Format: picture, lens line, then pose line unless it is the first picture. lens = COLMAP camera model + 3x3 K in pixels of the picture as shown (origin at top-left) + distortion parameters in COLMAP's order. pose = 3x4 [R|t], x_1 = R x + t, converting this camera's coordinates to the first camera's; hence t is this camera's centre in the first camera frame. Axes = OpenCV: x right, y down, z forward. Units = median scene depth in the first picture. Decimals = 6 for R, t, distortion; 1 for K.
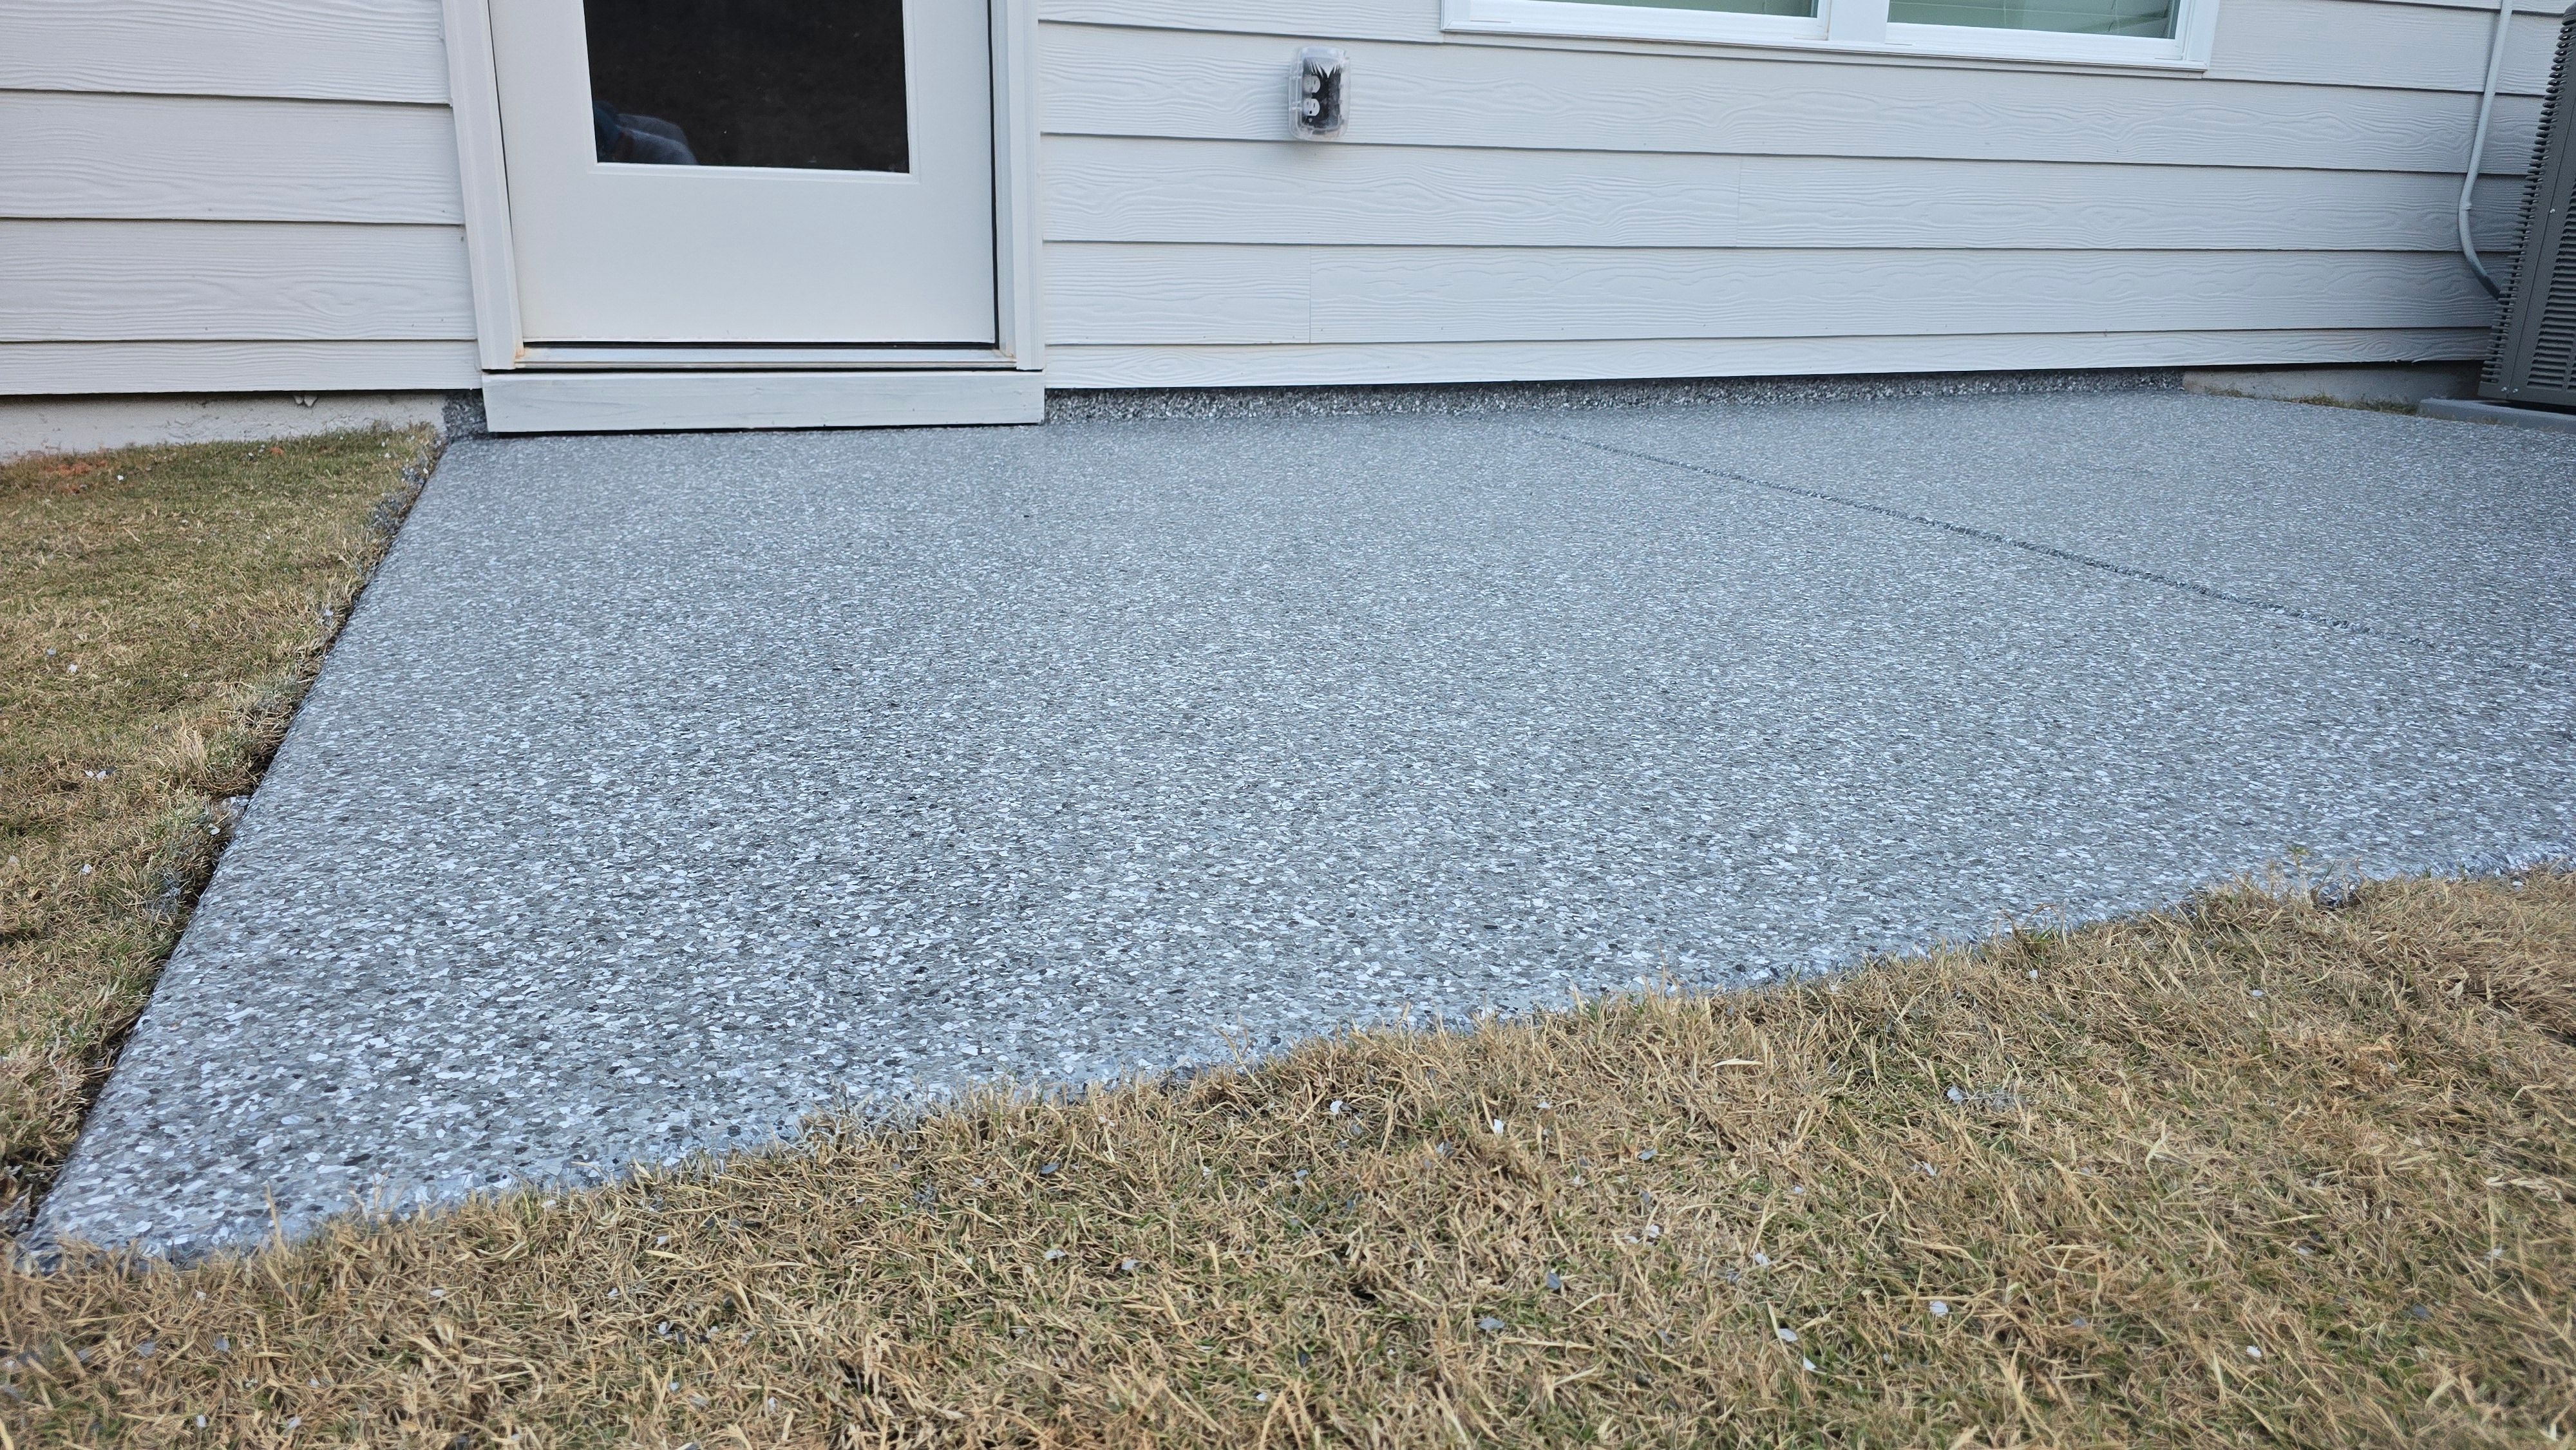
lens RADIAL K [[1681.2, 0, 1222.8], [0, 1681.2, 748.0], [0, 0, 1]] dist [0.053697, -0.050669]
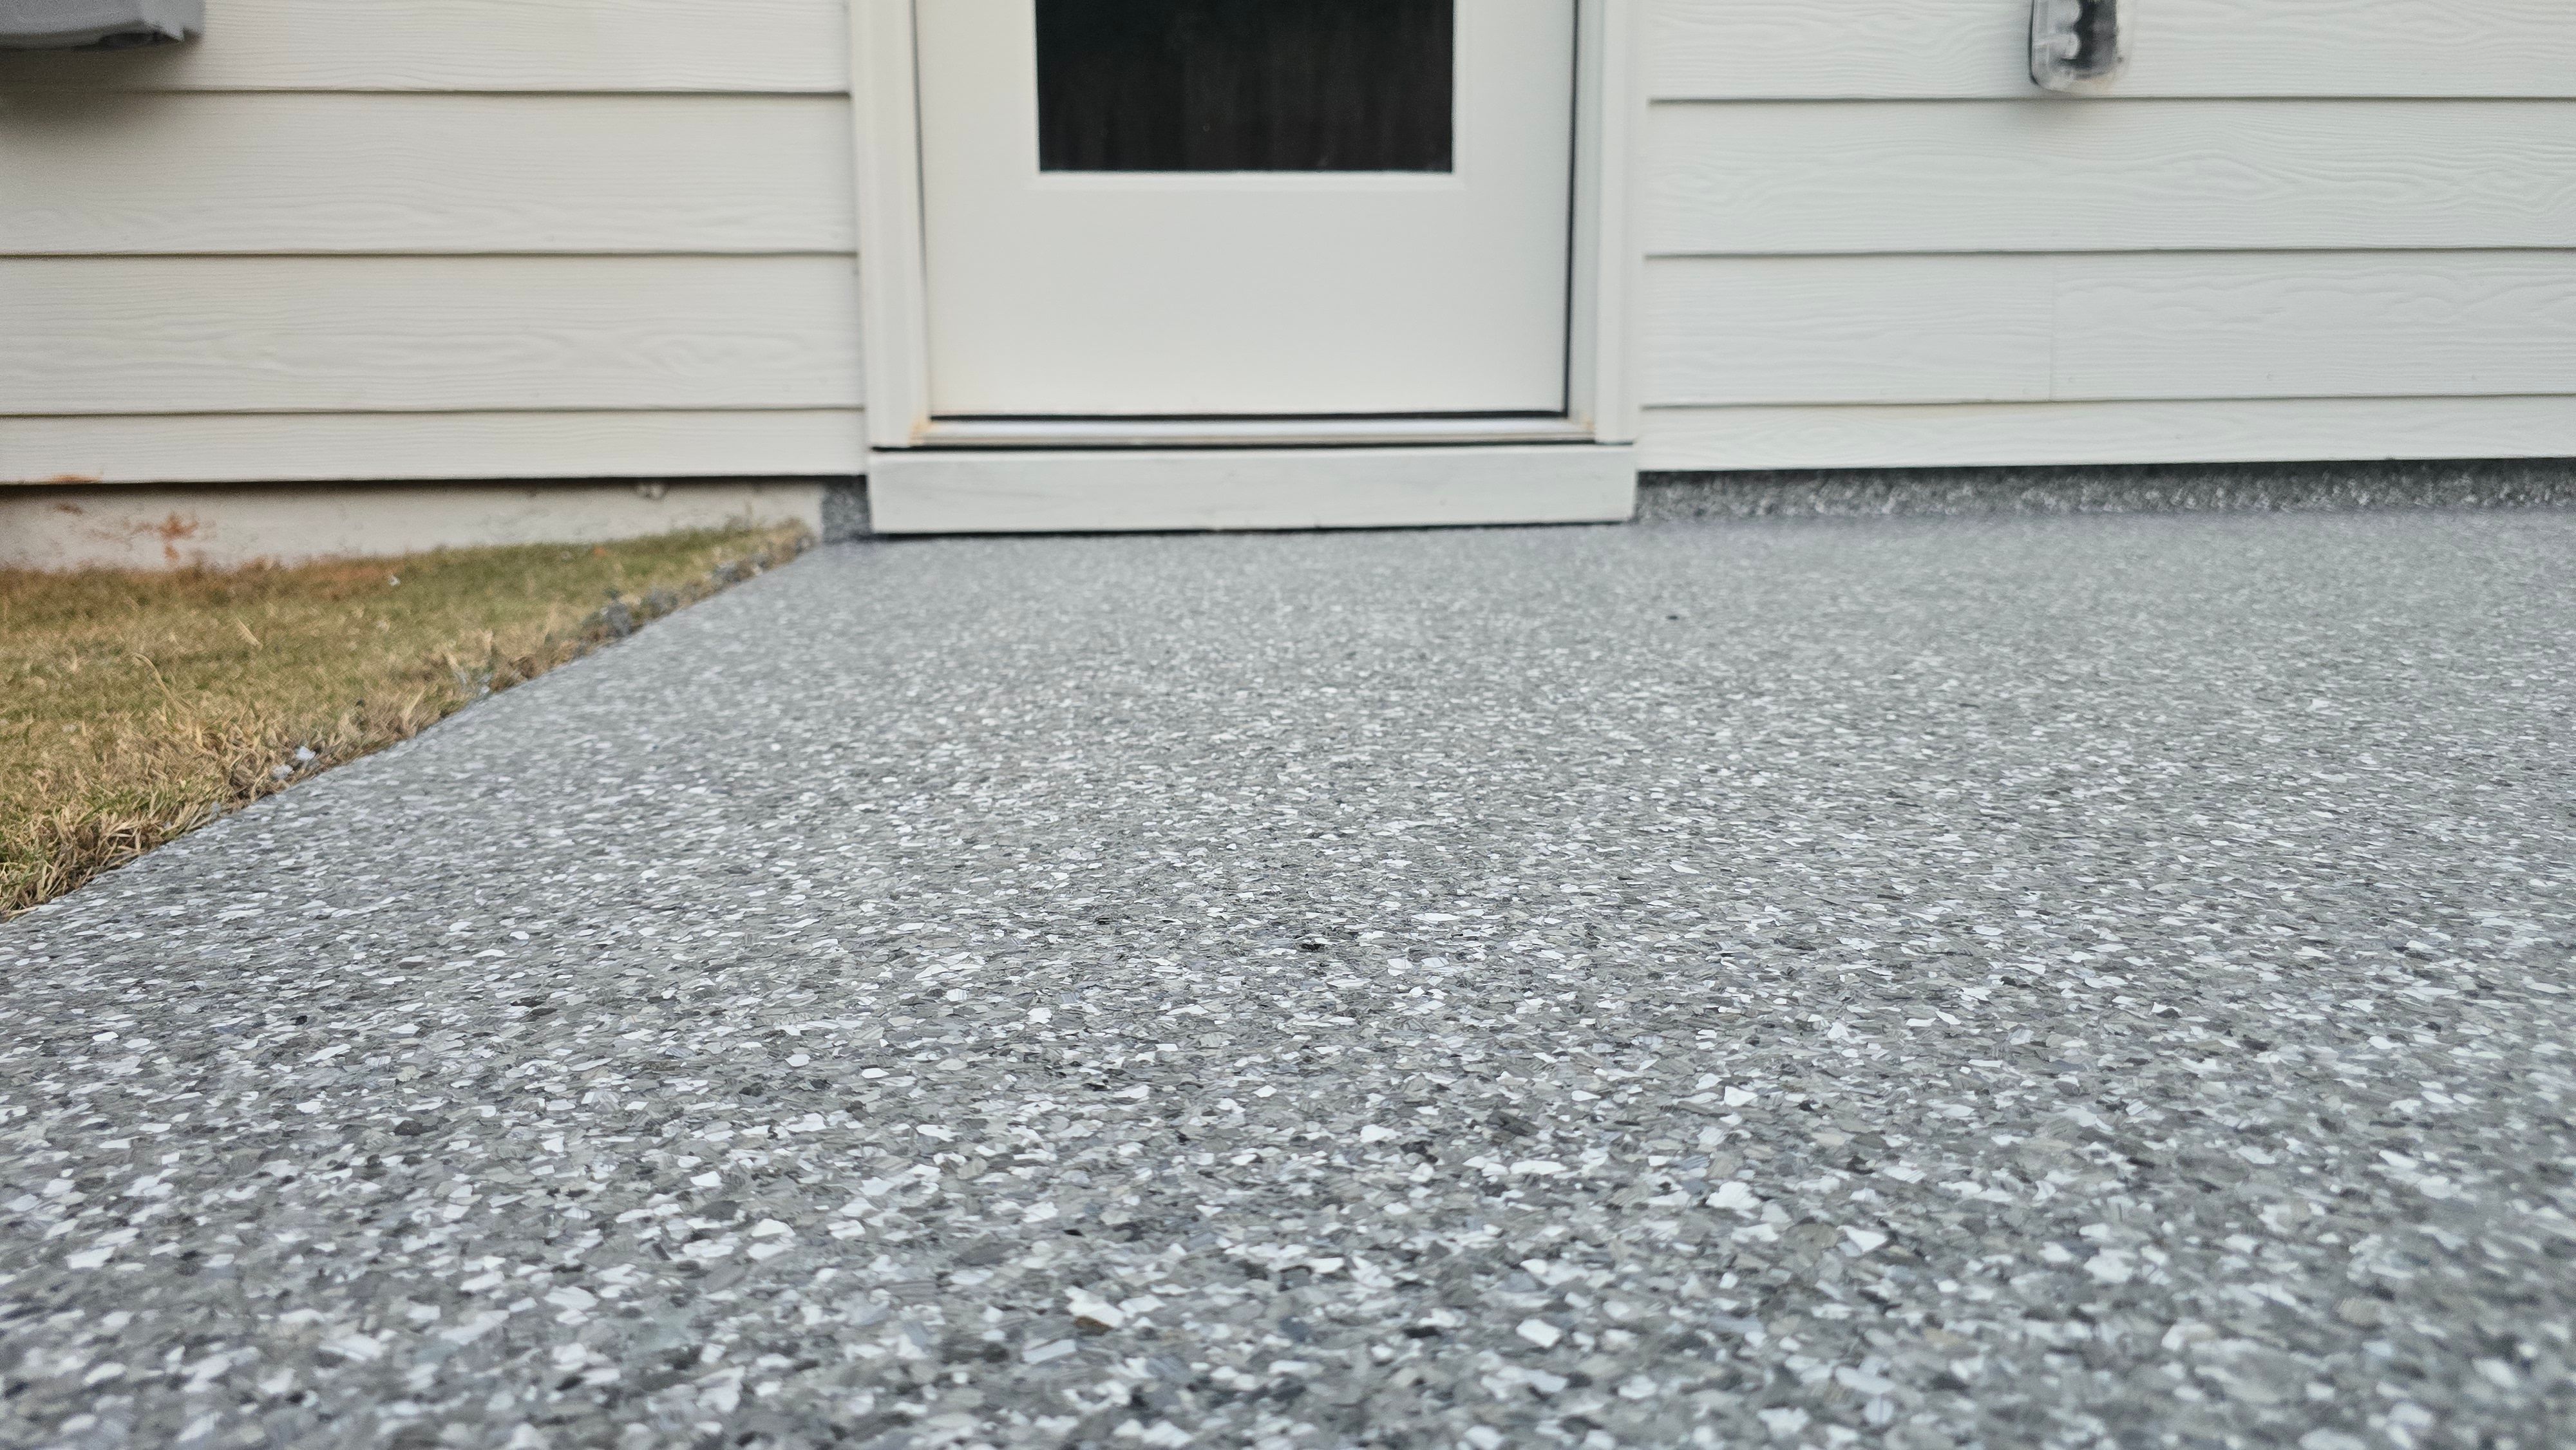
lens RADIAL K [[1681.2, 0, 1285.0], [0, 1681.2, 726.9], [0, 0, 1]] dist [0.053697, -0.050669]
pose [[0.969557, 0.021394, -0.243929, -0.082123], [-0.051374, 0.991777, -0.117214, -0.026842], [0.239416, 0.126177, 0.962683, 0.359468]]
